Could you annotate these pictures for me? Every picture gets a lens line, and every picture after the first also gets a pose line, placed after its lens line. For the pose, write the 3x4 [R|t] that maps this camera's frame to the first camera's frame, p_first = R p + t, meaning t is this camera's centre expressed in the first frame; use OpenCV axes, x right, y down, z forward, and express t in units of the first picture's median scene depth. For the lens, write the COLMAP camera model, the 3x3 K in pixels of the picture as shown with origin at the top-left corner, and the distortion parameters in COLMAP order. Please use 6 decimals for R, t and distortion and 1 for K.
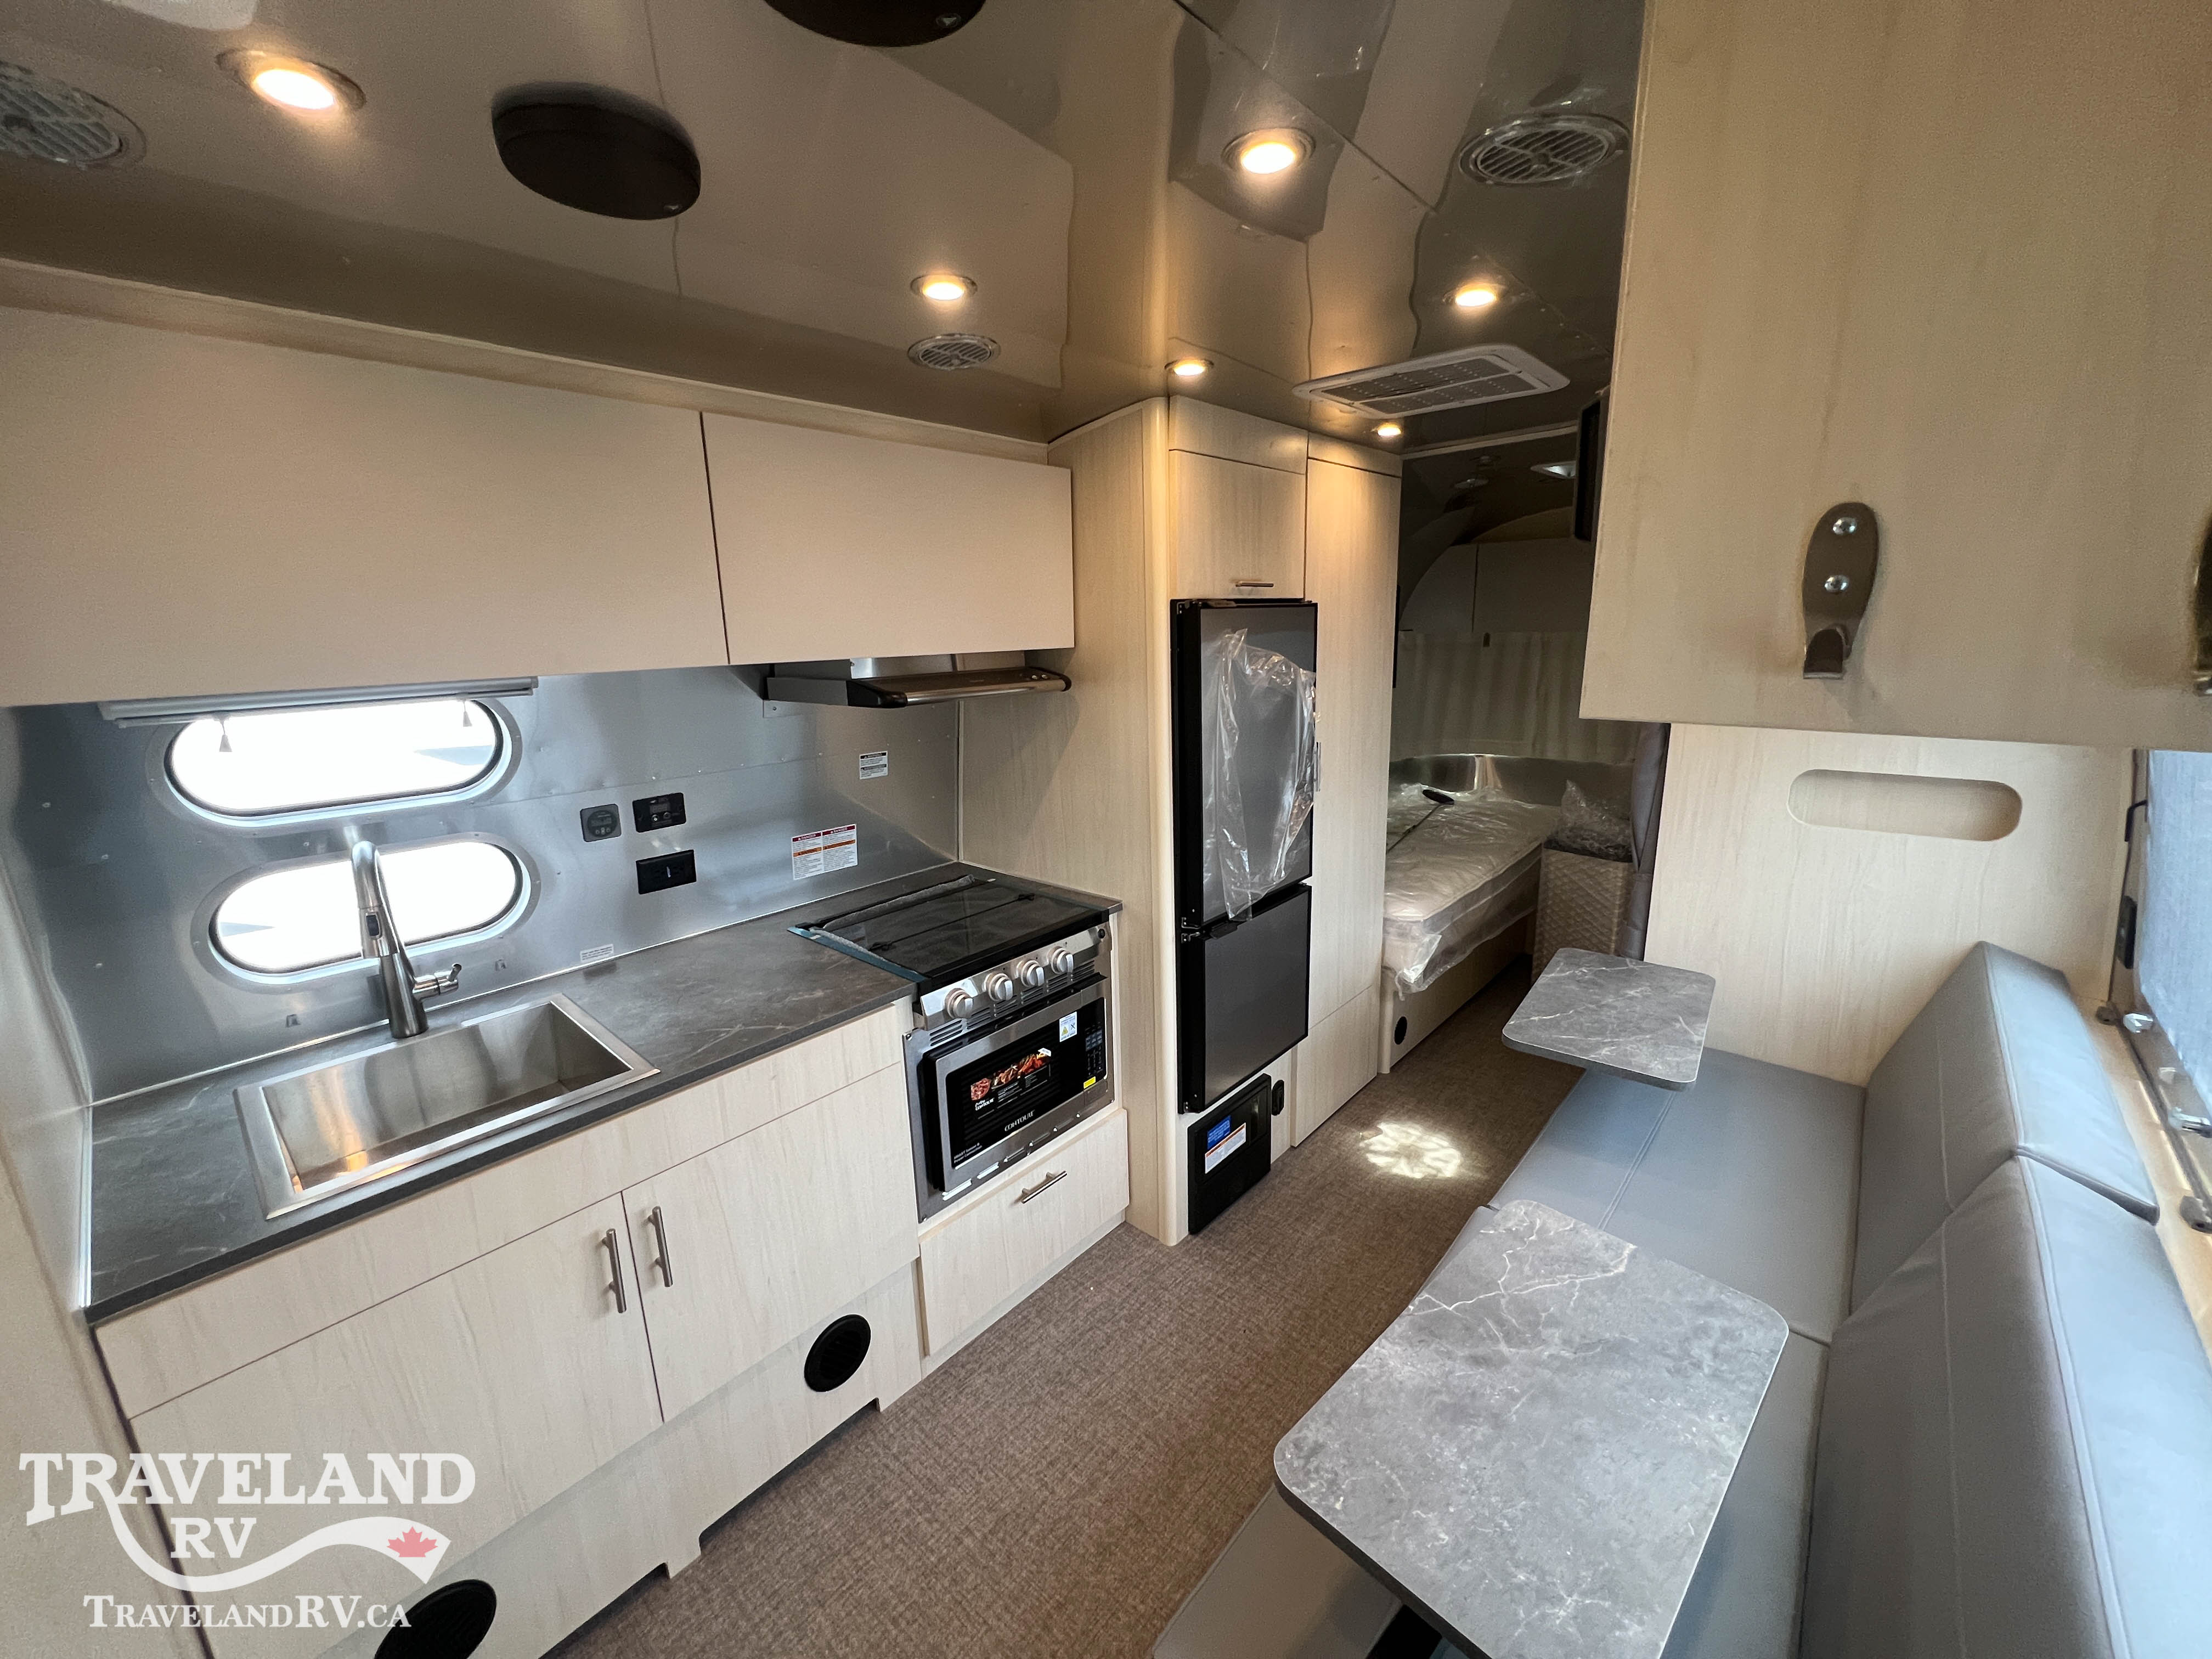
lens RADIAL K [[884.1, 0, 1103.9], [0, 884.1, 827.4], [0, 0, 1]] dist [-0.002947, 0.000083]
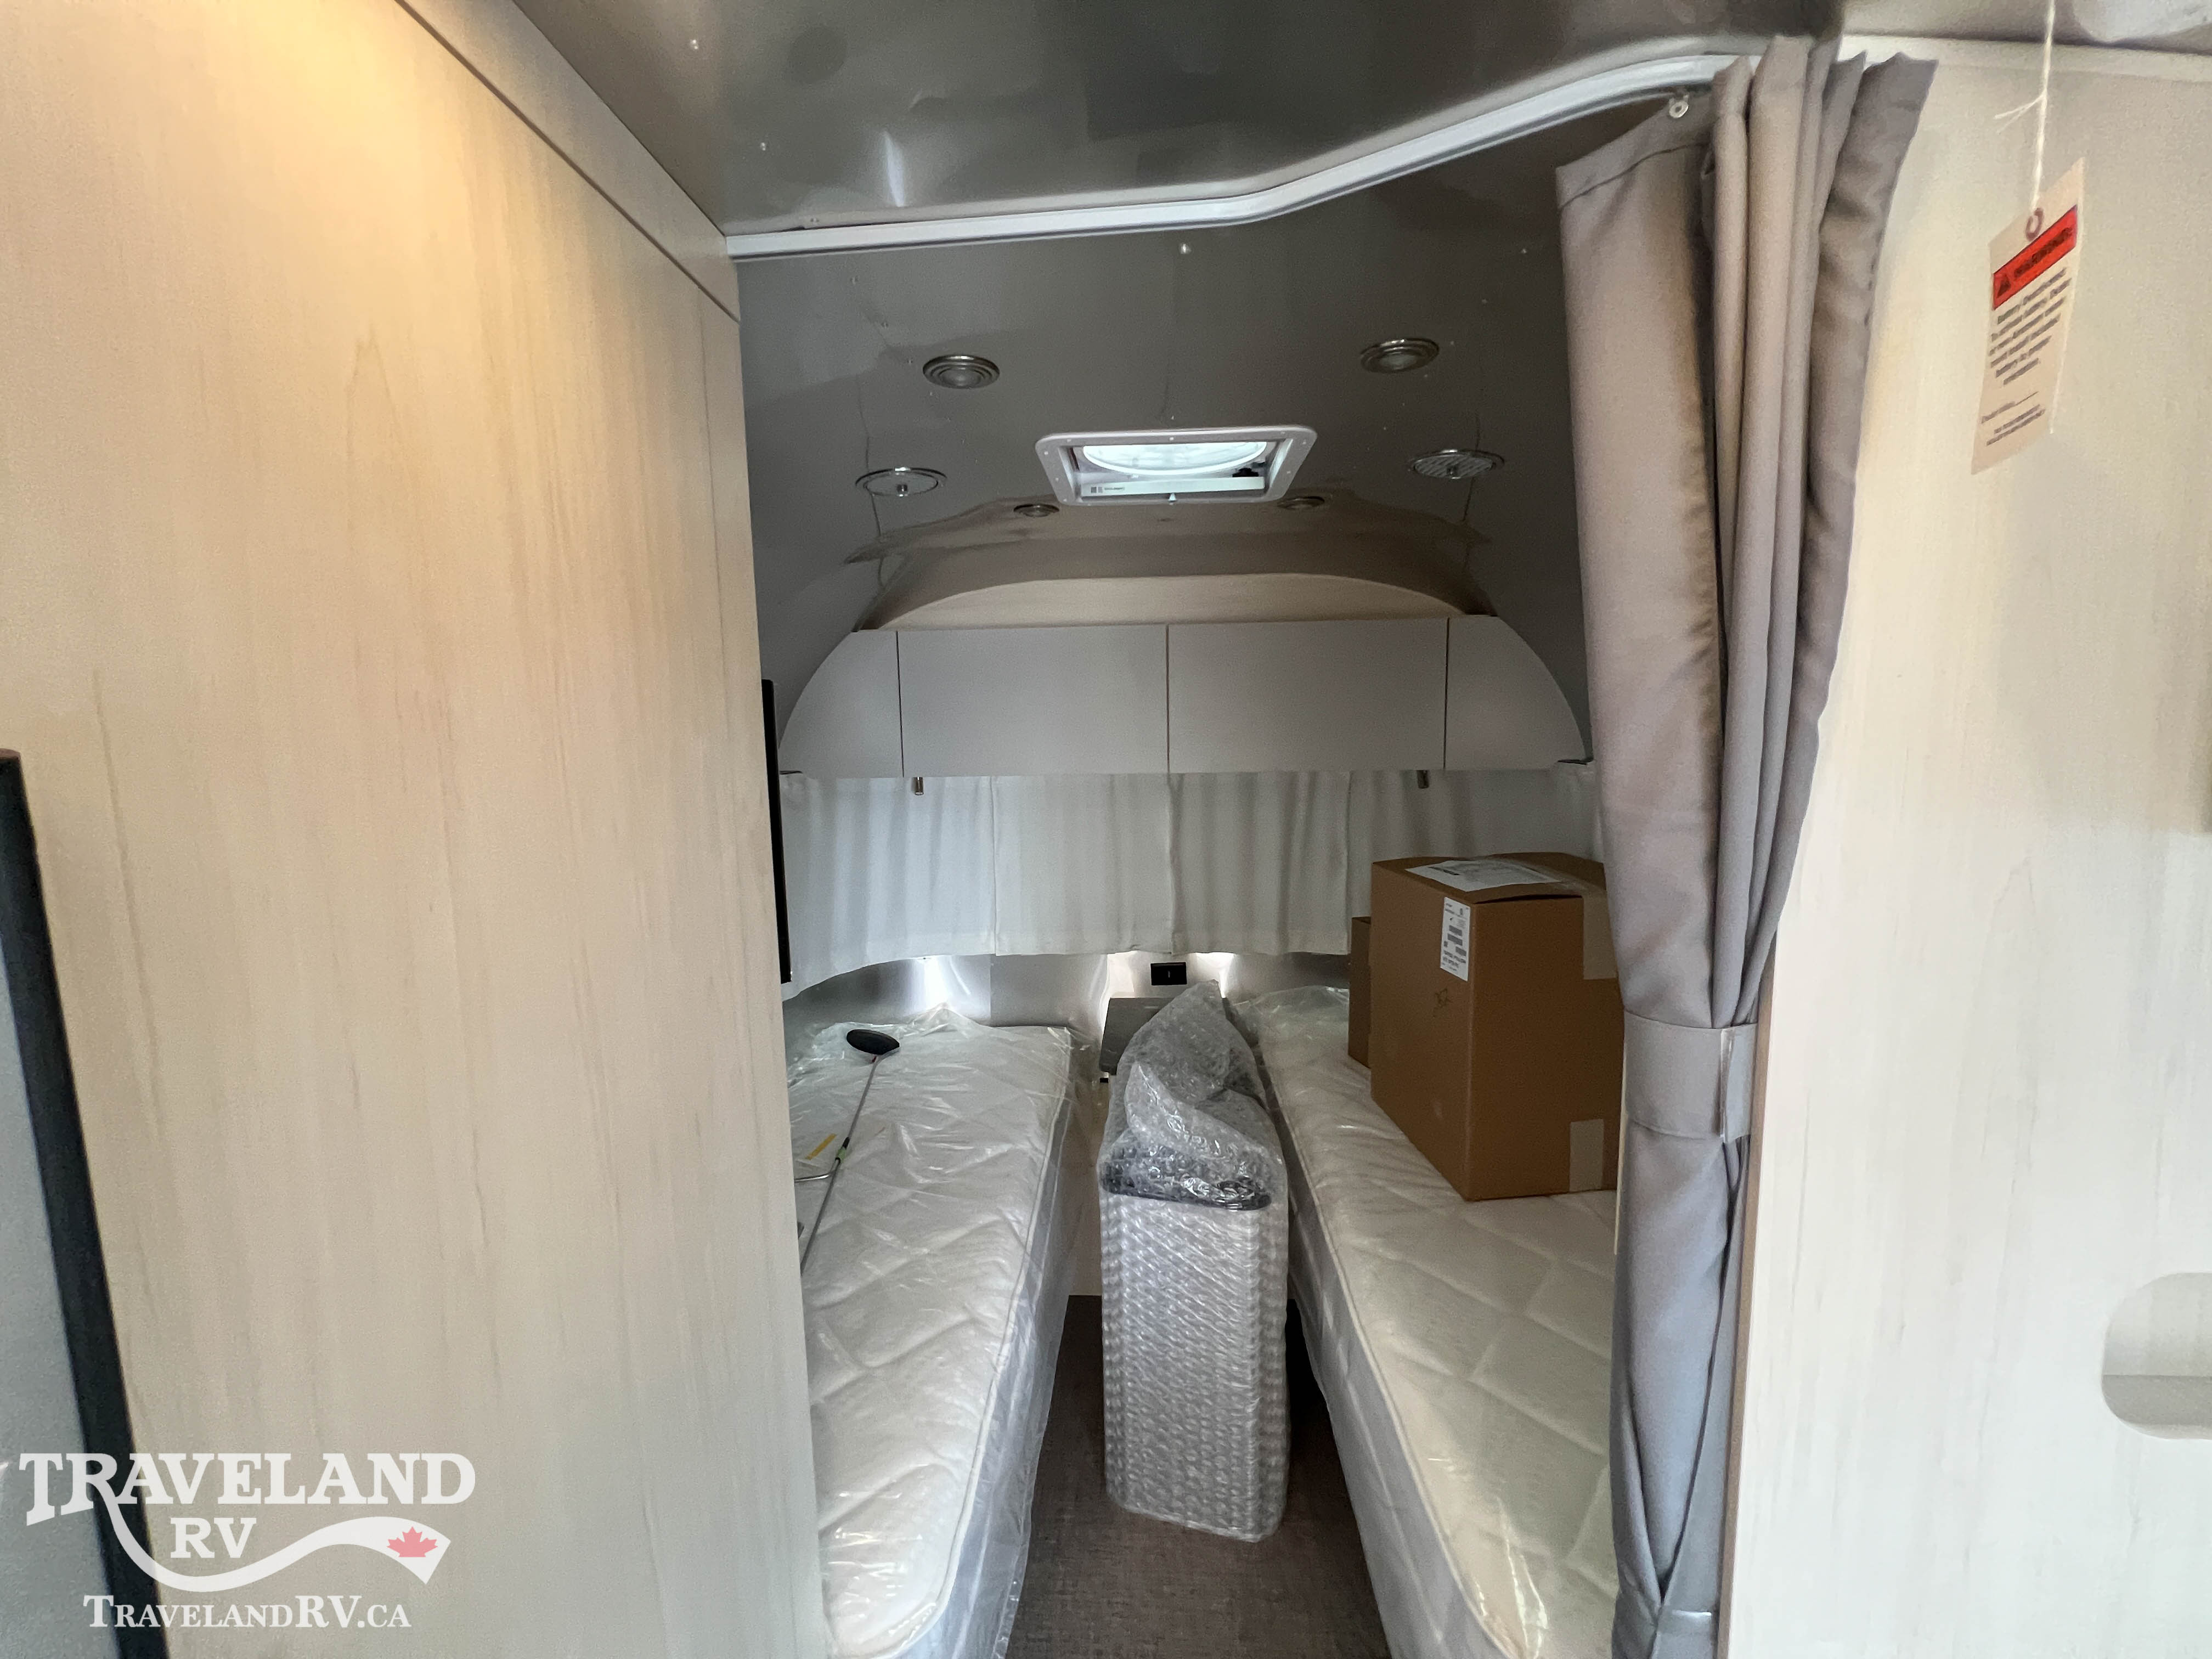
lens RADIAL K [[884.1, 0, 1103.9], [0, 884.1, 827.4], [0, 0, 1]] dist [-0.002947, 0.000083]
pose [[0.781769, -0.055219, 0.621119, 0.311966], [0.136334, 0.987109, -0.083840, -0.241255], [-0.608482, 0.150223, 0.779219, 0.936550]]
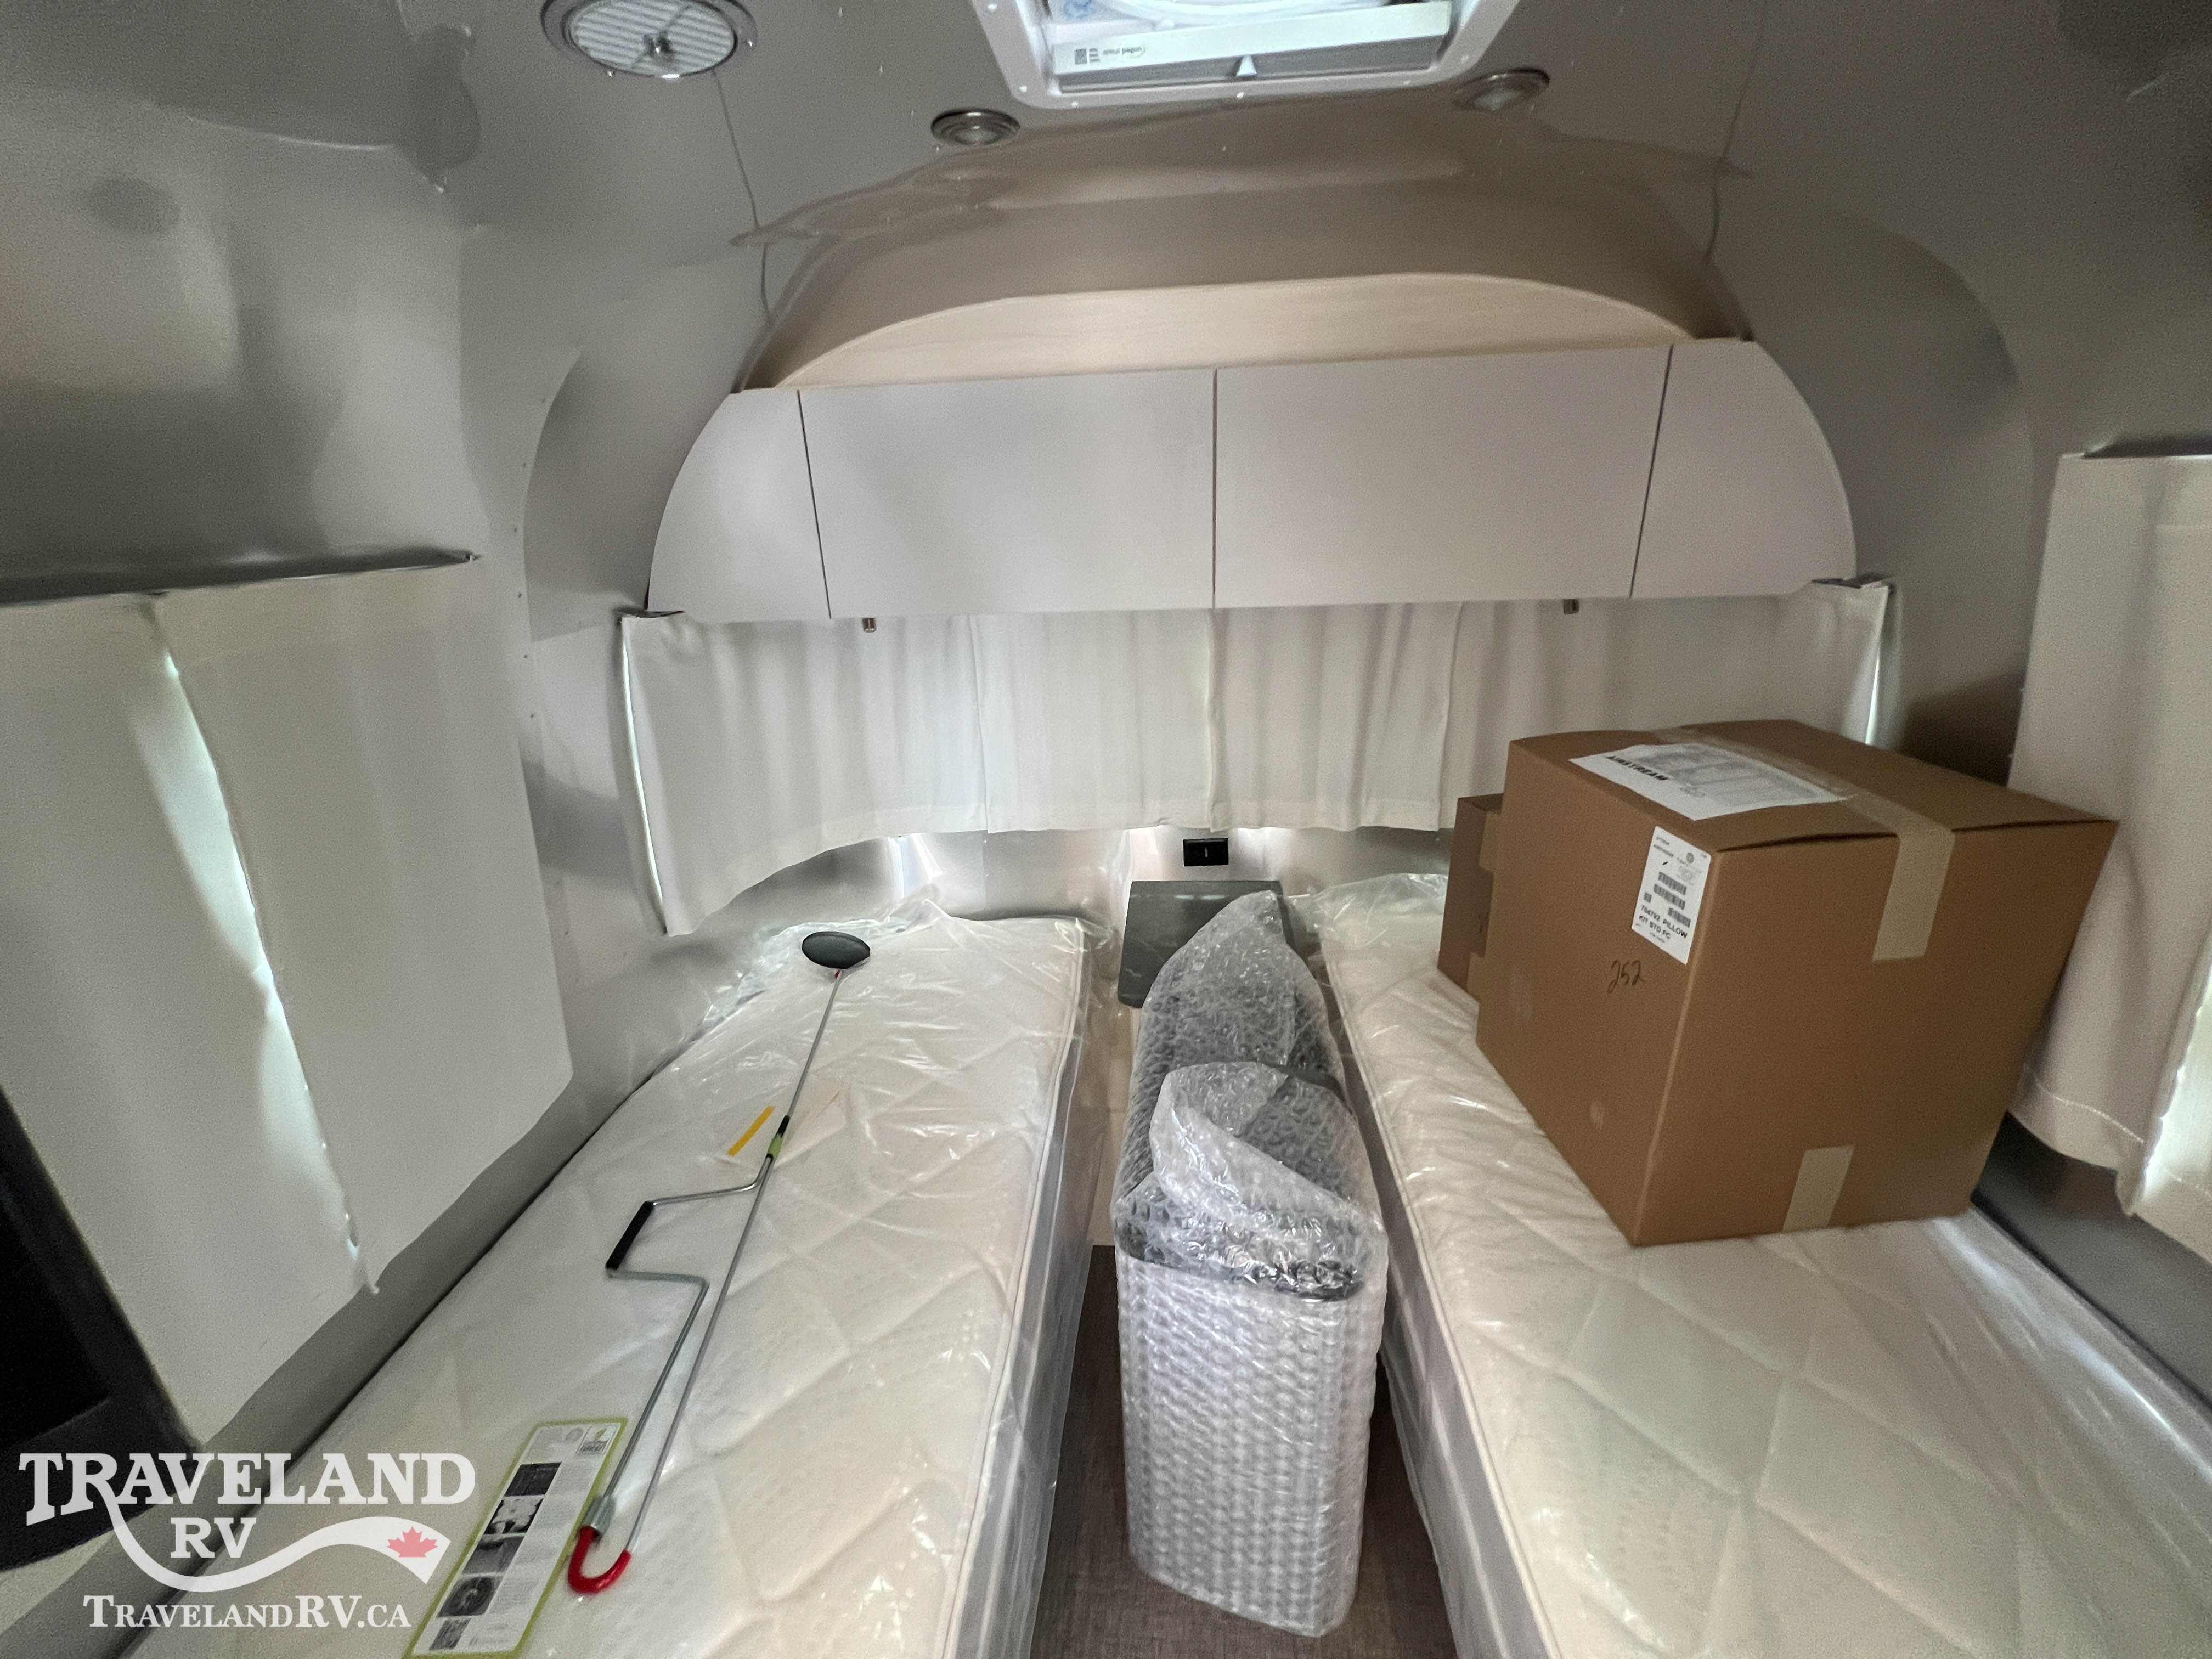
lens RADIAL K [[884.1, 0, 1103.9], [0, 884.1, 827.4], [0, 0, 1]] dist [-0.002947, 0.000083]
pose [[0.798138, -0.210370, 0.564553, 0.540845], [0.149667, 0.976915, 0.152437, -0.341905], [-0.583589, -0.037171, 0.811198, 1.191433]]
